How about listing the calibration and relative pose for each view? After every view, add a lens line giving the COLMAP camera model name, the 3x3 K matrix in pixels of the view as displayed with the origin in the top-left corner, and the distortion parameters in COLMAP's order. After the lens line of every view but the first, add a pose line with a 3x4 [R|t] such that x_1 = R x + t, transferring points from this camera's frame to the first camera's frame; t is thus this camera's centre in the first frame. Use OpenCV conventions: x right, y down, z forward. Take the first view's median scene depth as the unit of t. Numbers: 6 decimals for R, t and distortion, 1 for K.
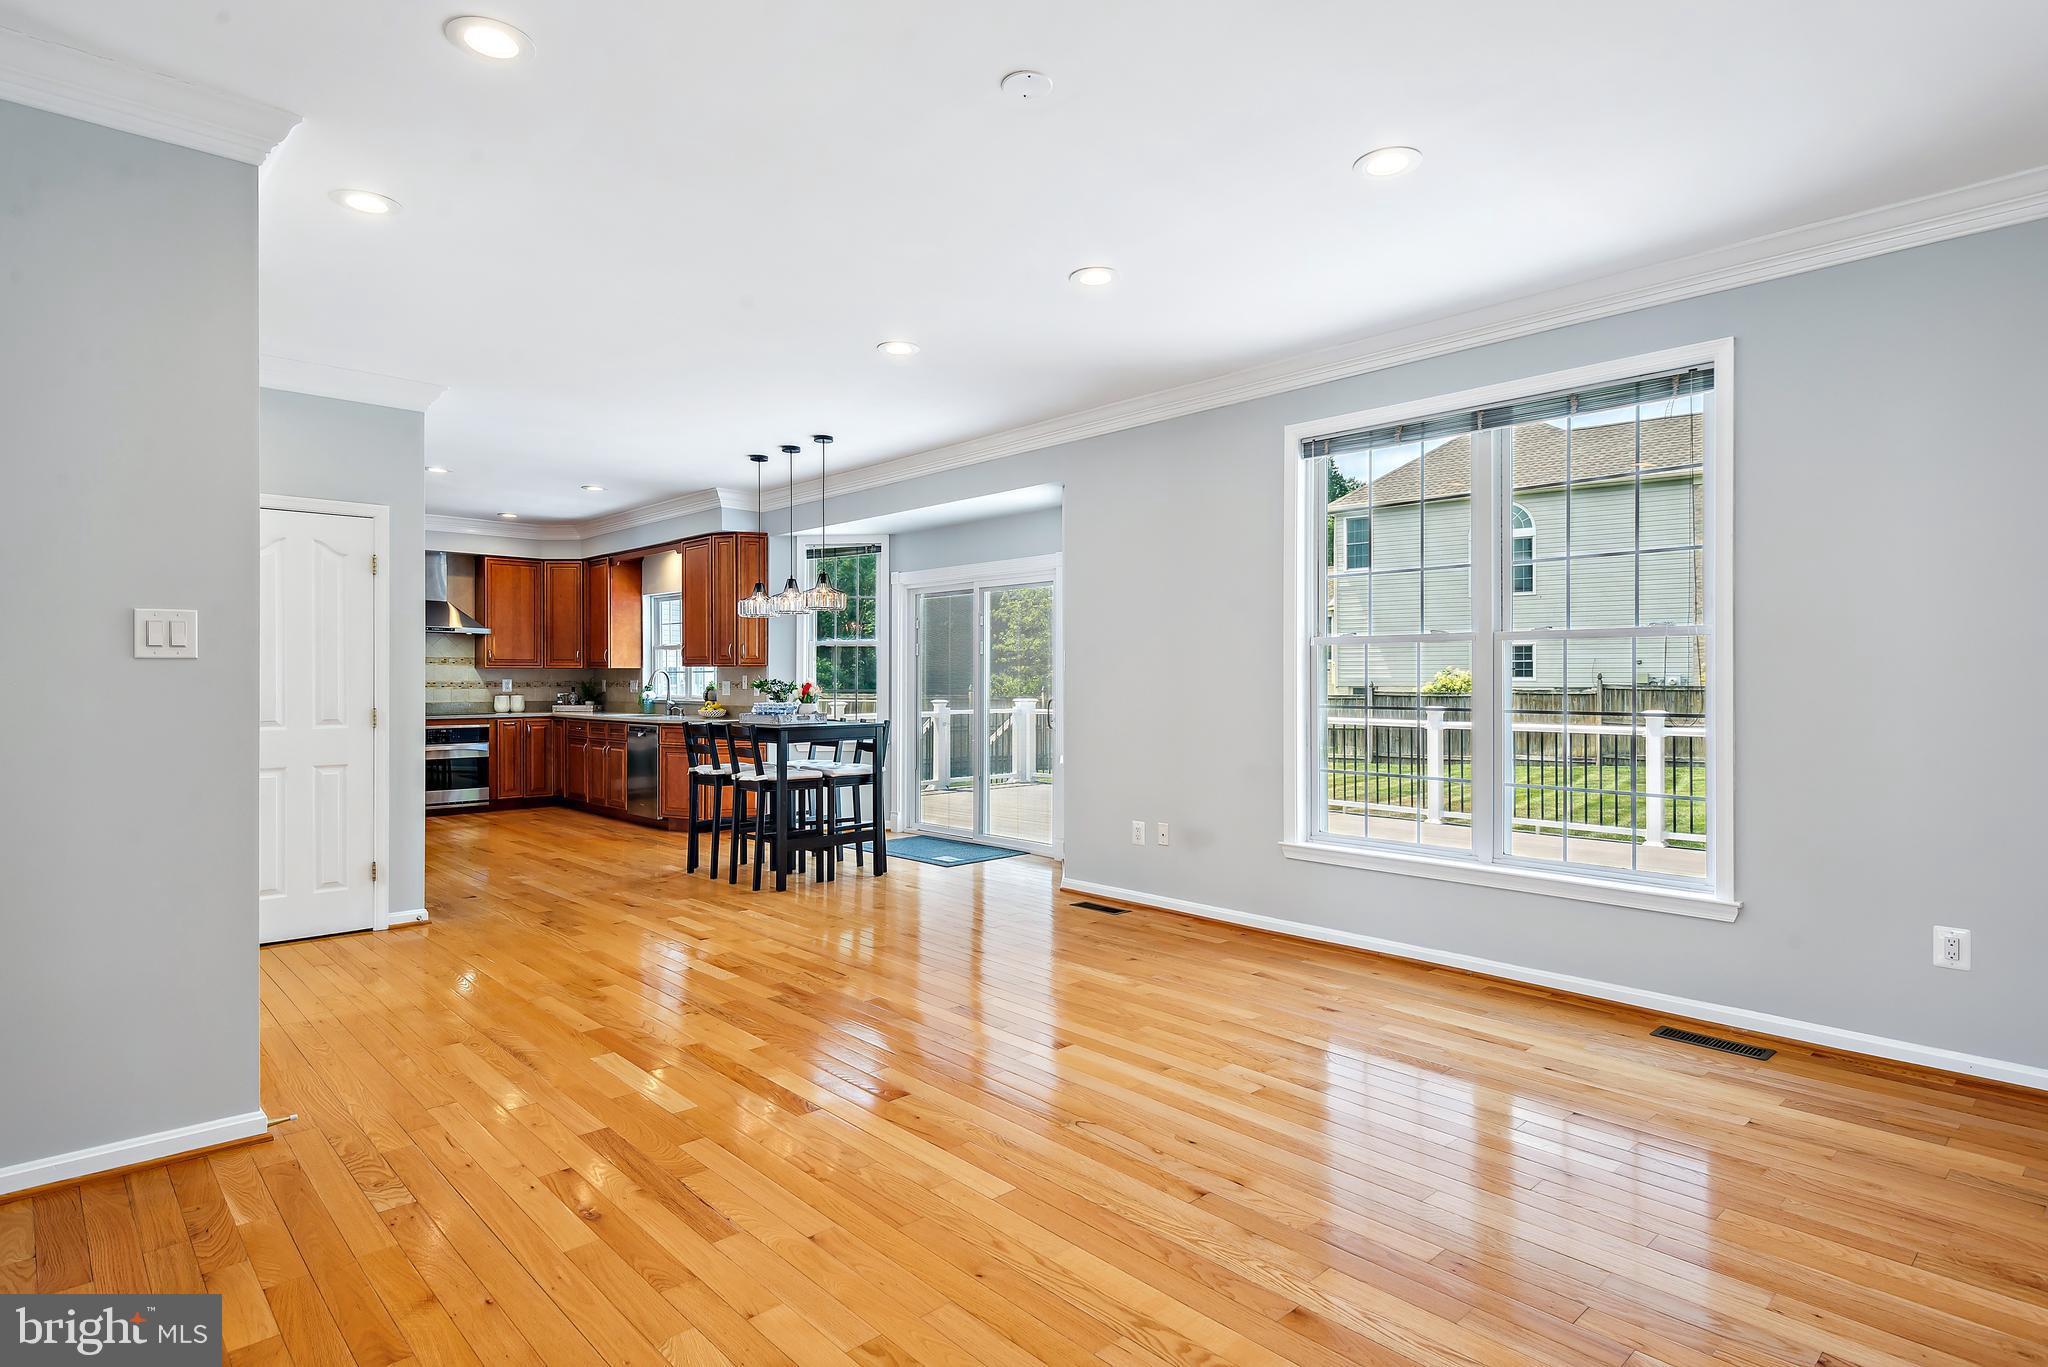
lens RADIAL K [[1072.5, 0, 1014.7], [0, 1072.5, 670.9], [0, 0, 1]] dist [0.023915, -0.000612]
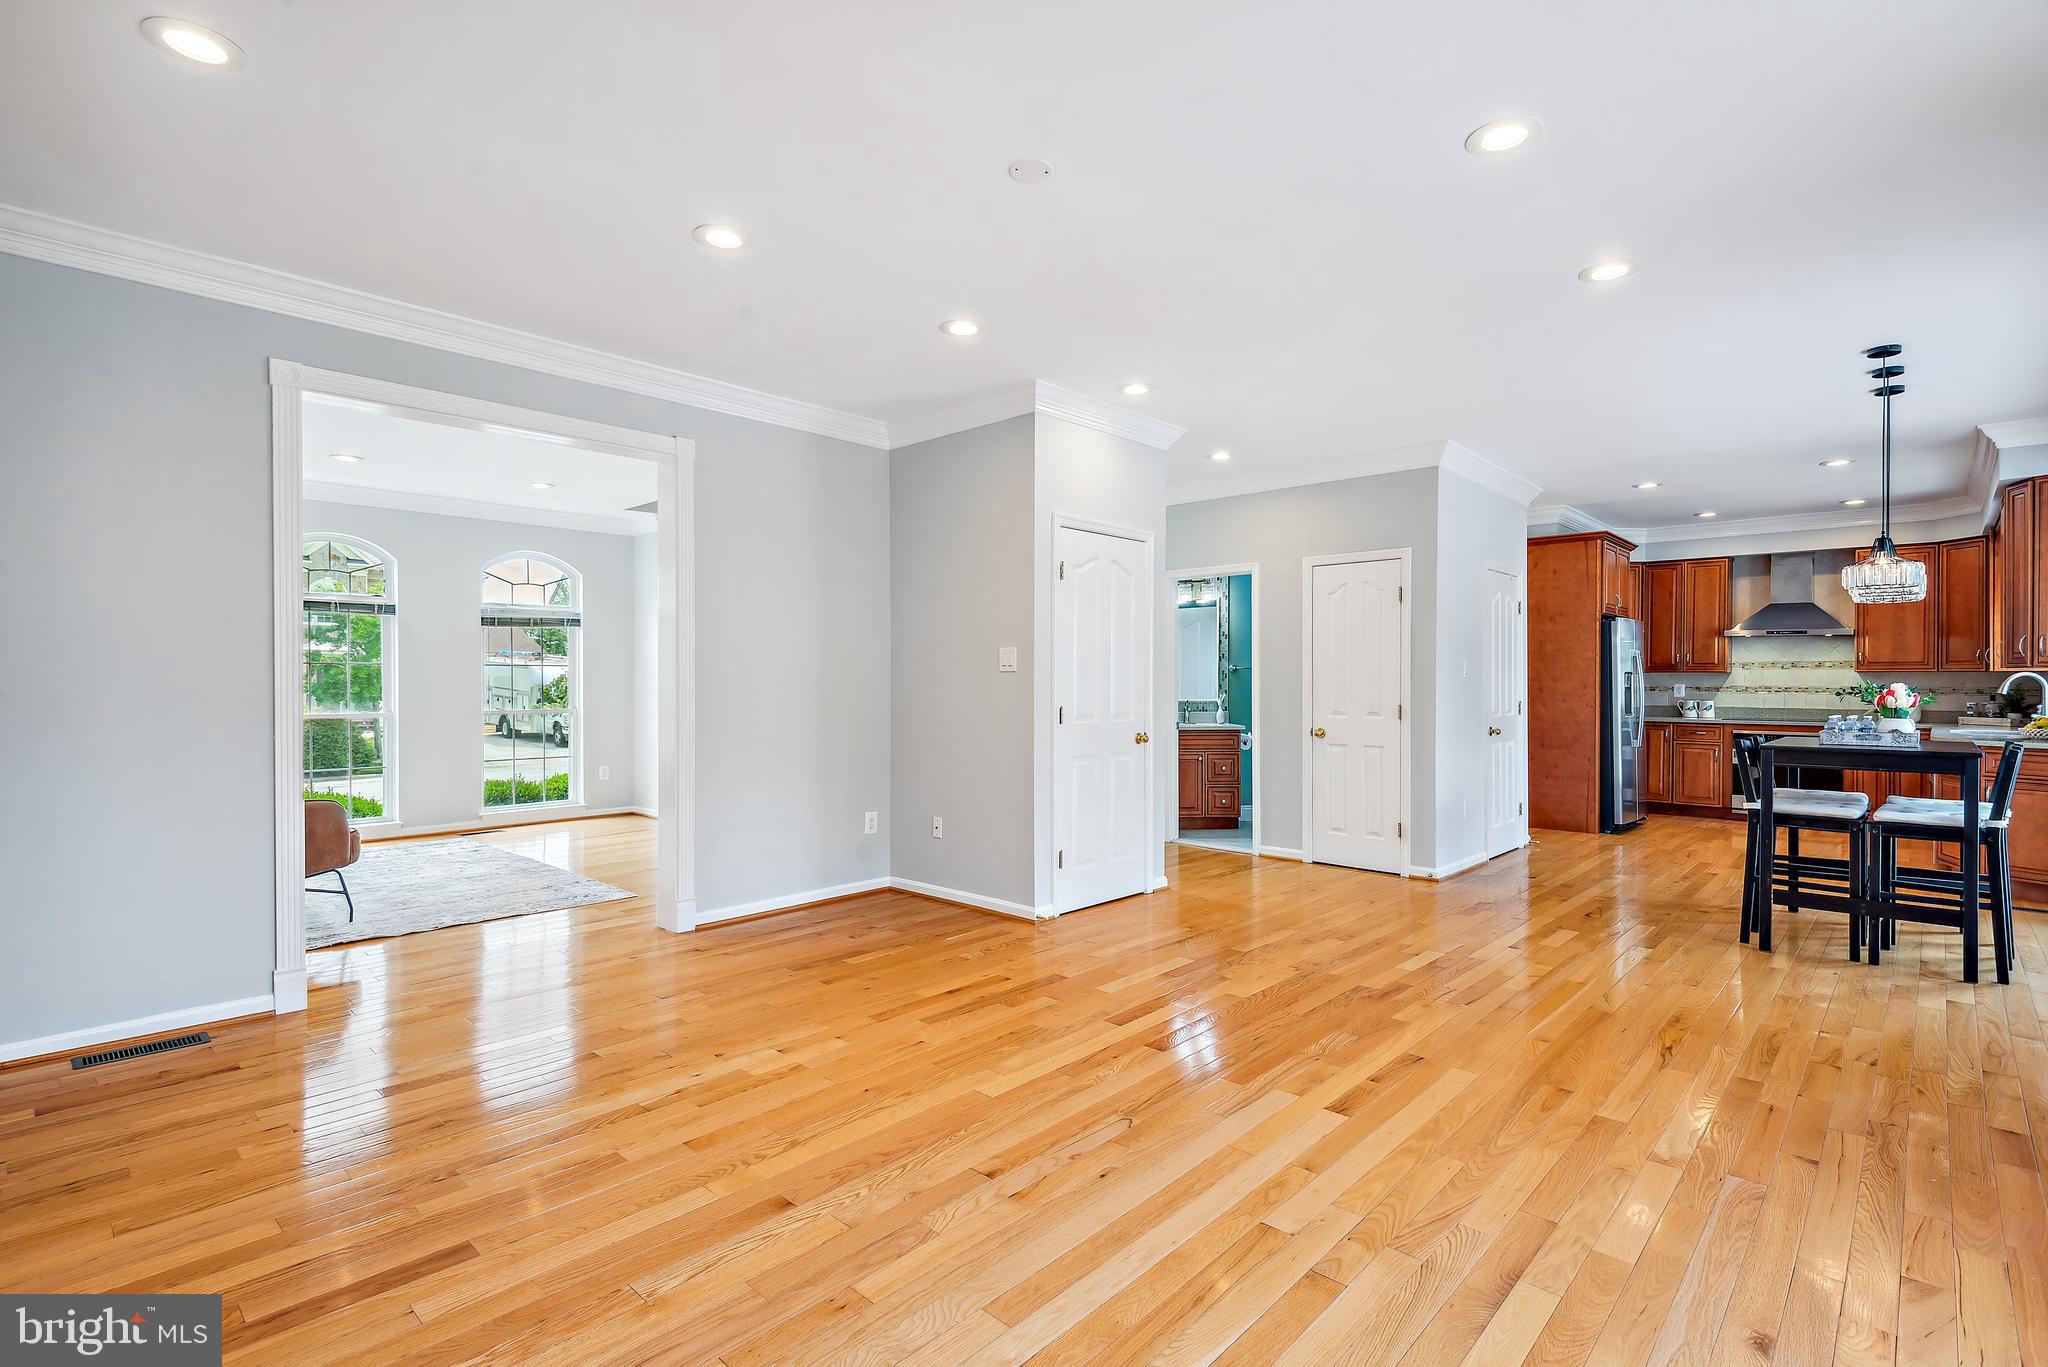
lens RADIAL K [[964.4, 0, 1024.0], [0, 964.4, 683.5], [0, 0, 1]] dist [0.015168, -0.012501]
pose [[0.067595, 0.002265, -0.997710, 0.819138], [0.004012, 0.999989, 0.002542, 0.005673], [0.997705, -0.004175, 0.067585, 0.720158]]
